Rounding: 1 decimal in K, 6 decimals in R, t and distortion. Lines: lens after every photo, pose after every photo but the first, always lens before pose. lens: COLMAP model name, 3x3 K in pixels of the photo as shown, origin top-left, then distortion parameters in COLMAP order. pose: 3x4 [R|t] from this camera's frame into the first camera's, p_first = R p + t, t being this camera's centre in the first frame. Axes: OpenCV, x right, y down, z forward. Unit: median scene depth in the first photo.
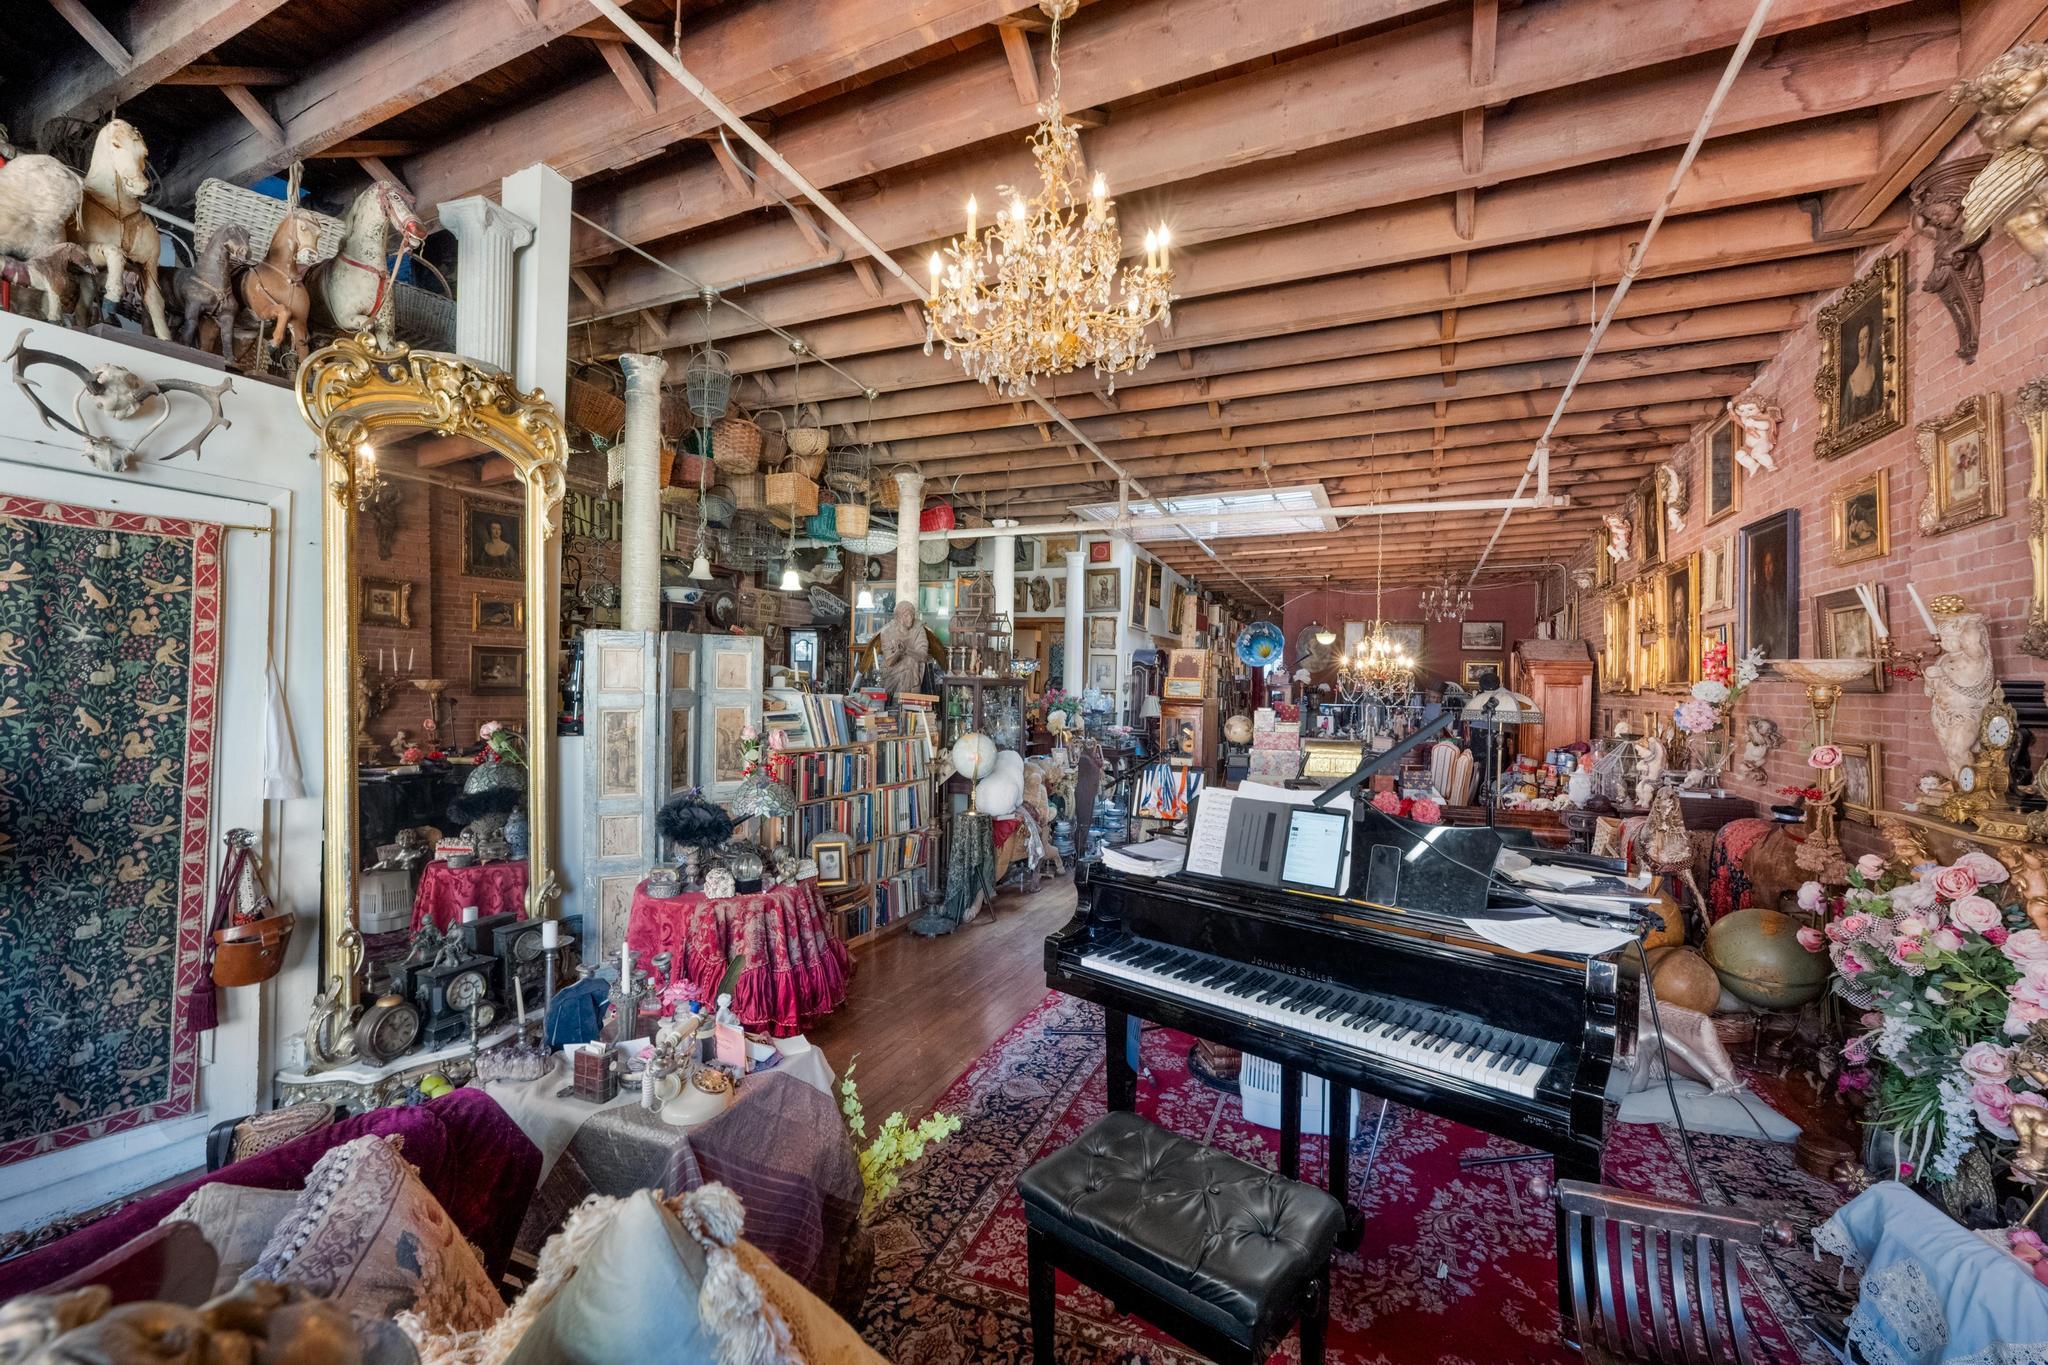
lens RADIAL K [[836.2, 0, 1018.5], [0, 836.2, 681.3], [0, 0, 1]] dist [-0.009286, 0.001514]
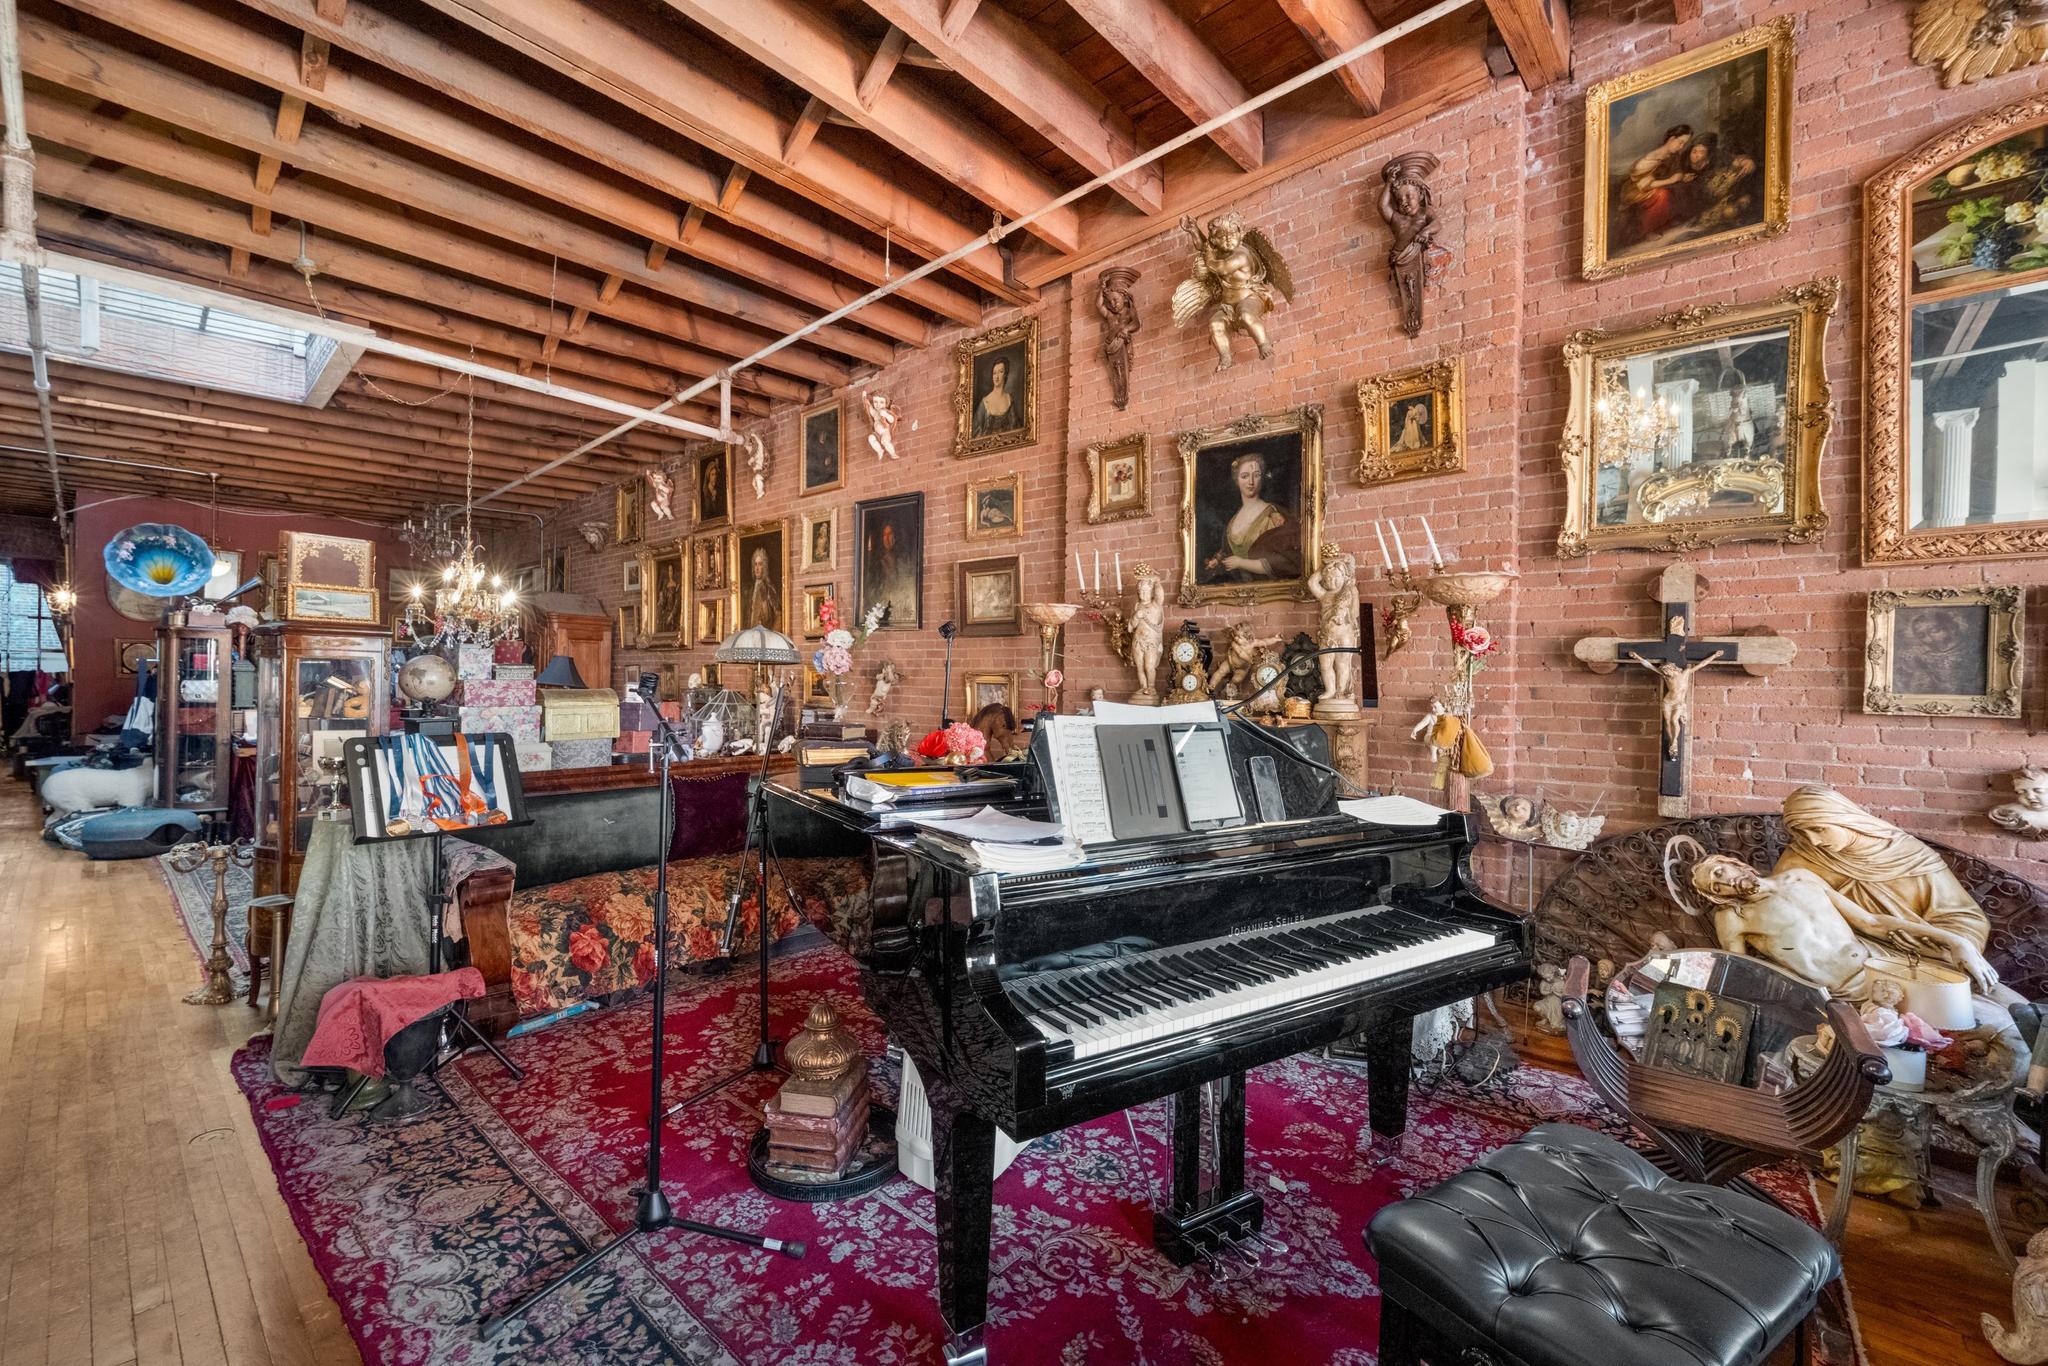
lens RADIAL K [[836.2, 0, 1024.0], [0, 836.2, 688.1], [0, 0, 1]] dist [-0.009286, 0.001514]
pose [[0.291976, -0.023141, 0.956146, -0.227956], [-0.013980, 0.999497, 0.028459, 0.048751], [-0.956323, -0.021677, 0.291506, 0.467741]]
